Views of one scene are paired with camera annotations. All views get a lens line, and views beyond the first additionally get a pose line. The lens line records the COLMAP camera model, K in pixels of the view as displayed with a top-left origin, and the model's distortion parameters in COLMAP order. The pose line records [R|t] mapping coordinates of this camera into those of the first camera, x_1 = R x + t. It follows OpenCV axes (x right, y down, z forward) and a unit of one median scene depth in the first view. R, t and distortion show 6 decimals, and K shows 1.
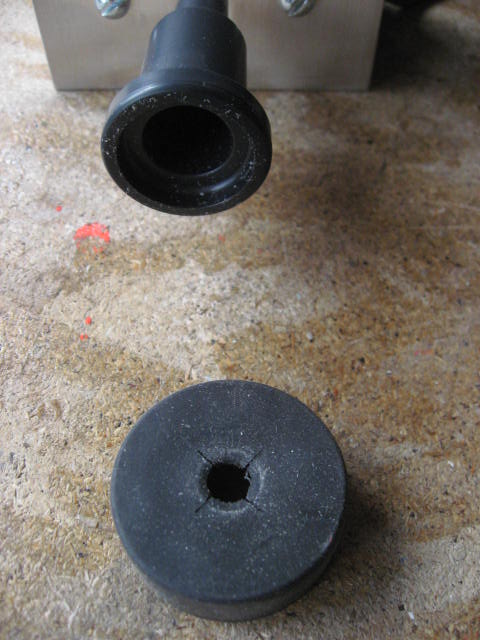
lens RADIAL K [[660.1, 0, 240.0], [0, 660.1, 320.0], [0, 0, 1]] dist [-0.168971, 0.133769]
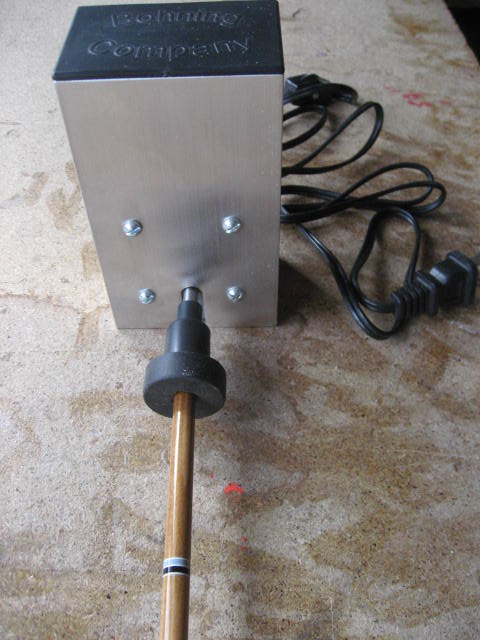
lens RADIAL K [[660.1, 0, 240.0], [0, 660.1, 320.0], [0, 0, 1]] dist [-0.168971, 0.133769]
pose [[0.994140, -0.094341, 0.052783, -0.275650], [0.099707, 0.988863, -0.110492, -0.443340], [-0.041771, 0.115107, 0.992474, -1.086773]]
